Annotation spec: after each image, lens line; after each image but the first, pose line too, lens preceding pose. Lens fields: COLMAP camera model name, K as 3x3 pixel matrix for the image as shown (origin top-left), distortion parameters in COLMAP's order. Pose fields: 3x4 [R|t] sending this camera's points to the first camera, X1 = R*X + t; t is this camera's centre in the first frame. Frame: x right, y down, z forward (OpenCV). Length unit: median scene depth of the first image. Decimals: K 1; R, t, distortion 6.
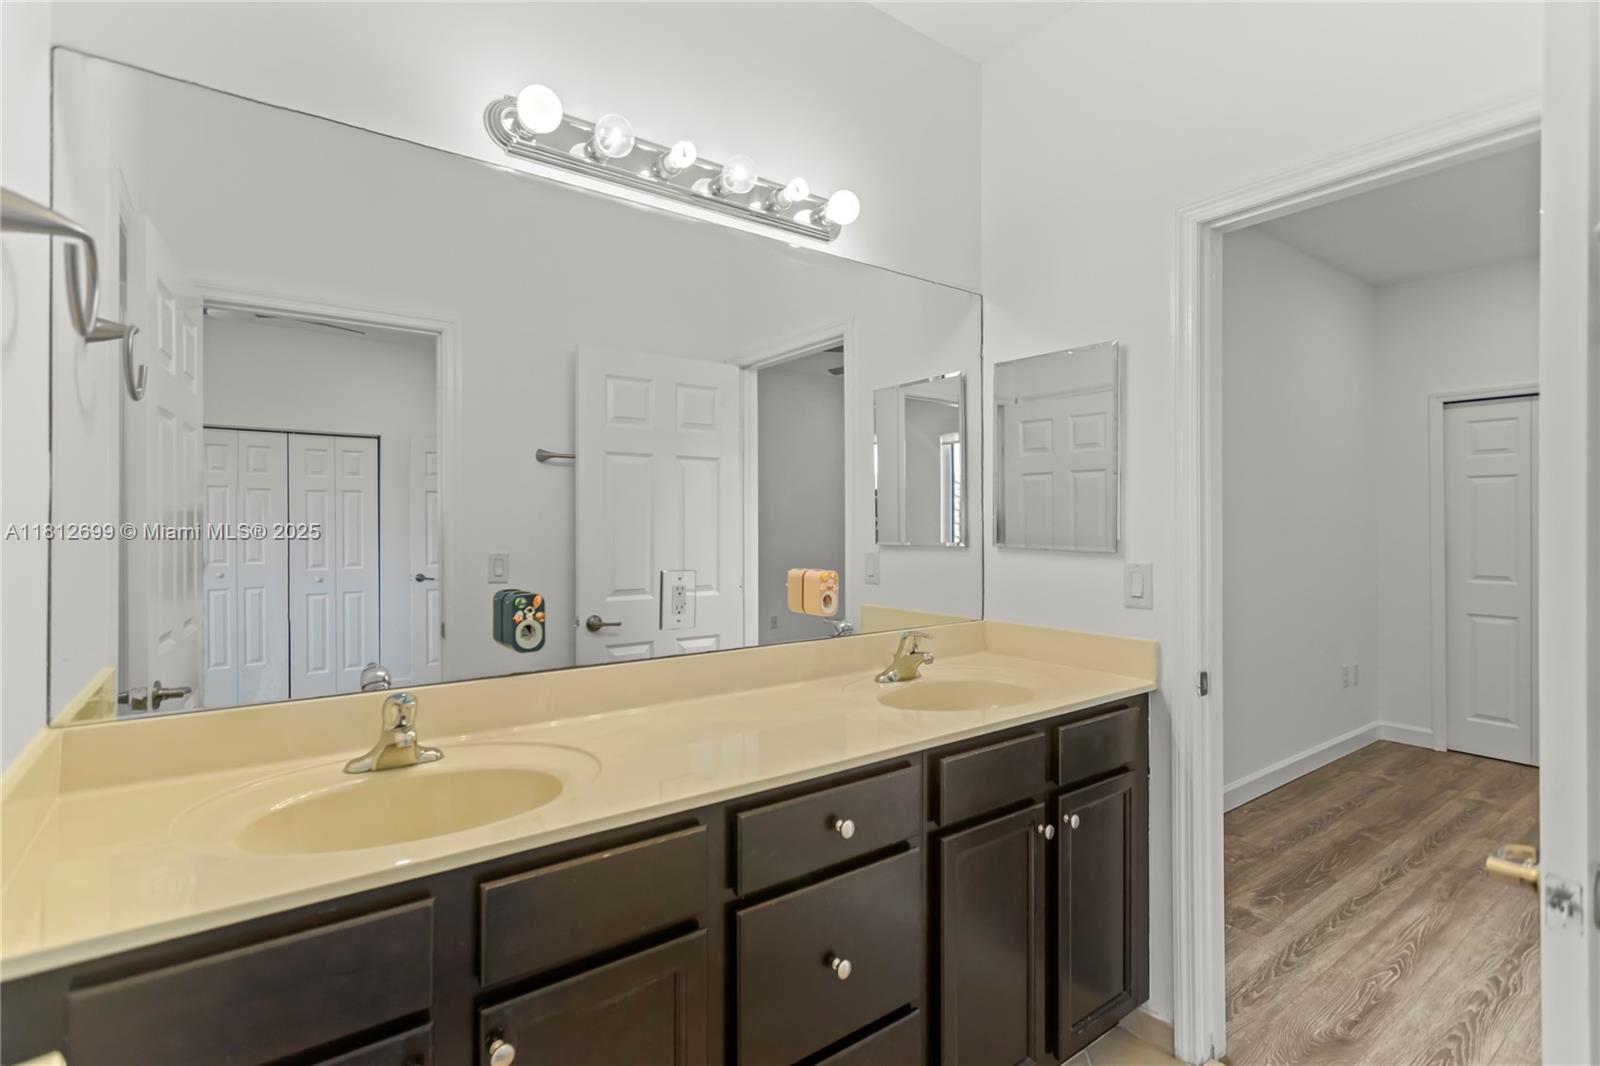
lens RADIAL K [[764.4, 0, 802.8], [0, 764.4, 518.7], [0, 0, 1]] dist [-0.002039, 0.000241]
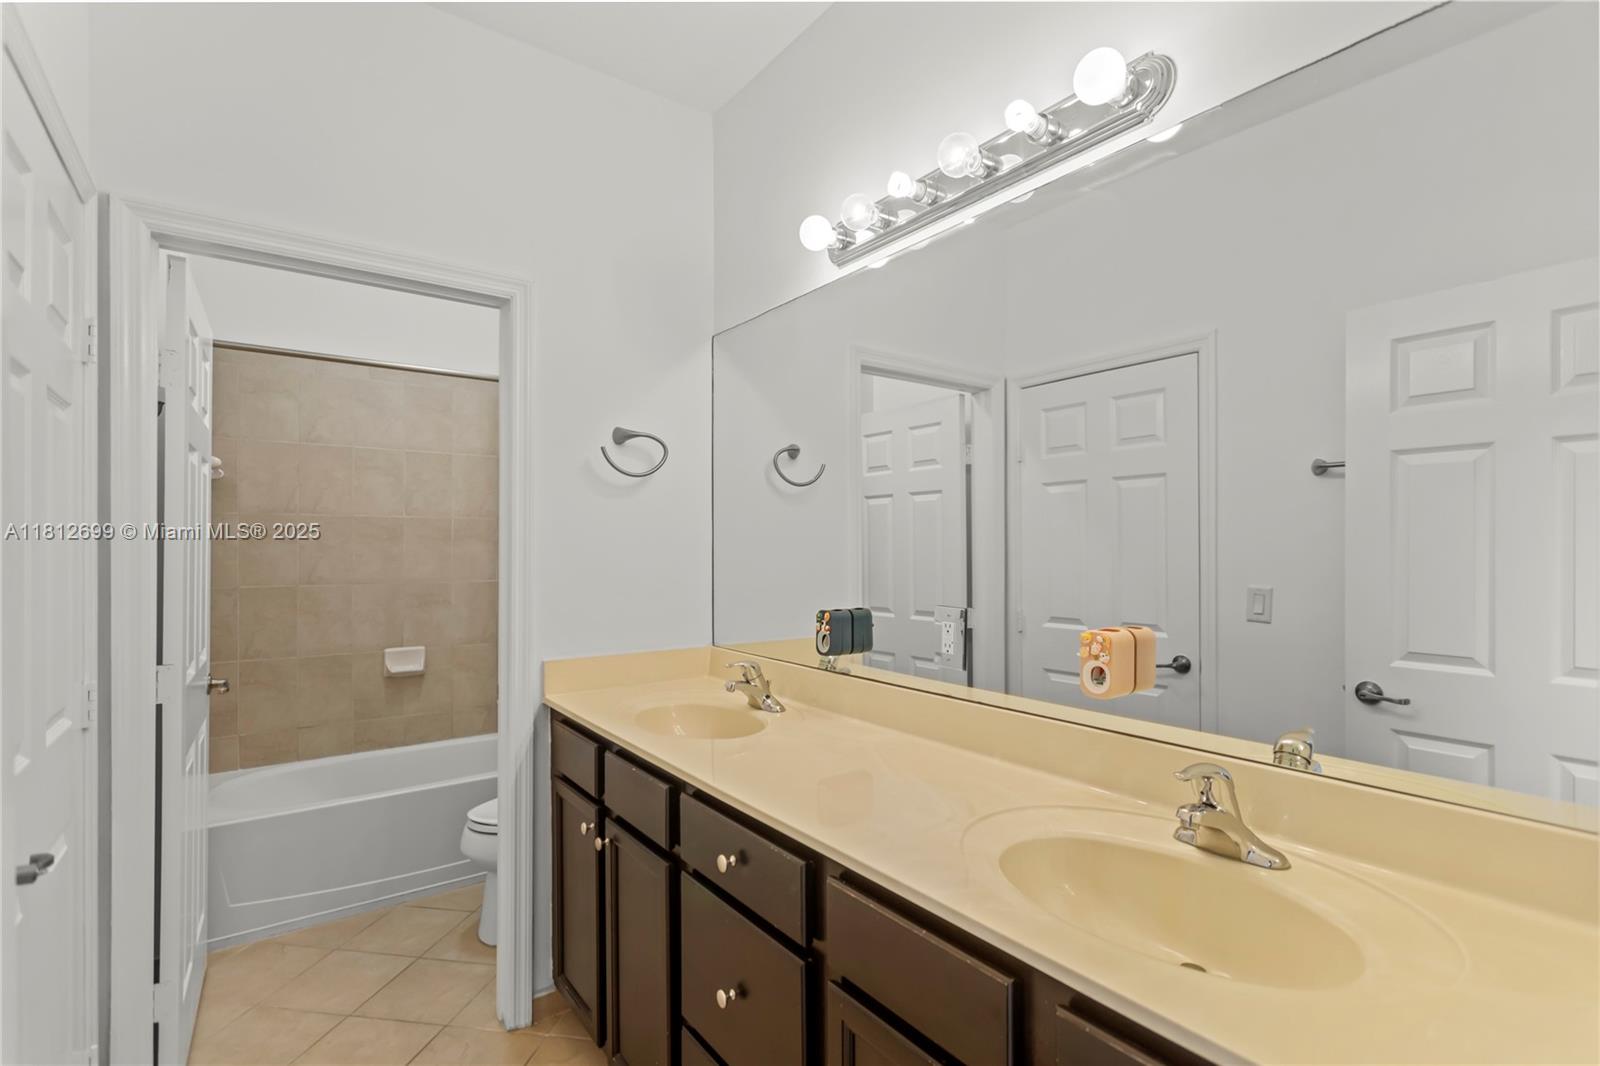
lens RADIAL K [[764.4, 0, 796.9], [0, 764.4, 546.6], [0, 0, 1]] dist [-0.002039, 0.000241]
pose [[-0.004902, 0.002592, -0.999985, 0.505910], [0.006136, 0.999978, 0.002562, -0.007186], [0.999969, -0.006123, -0.004918, 0.524424]]
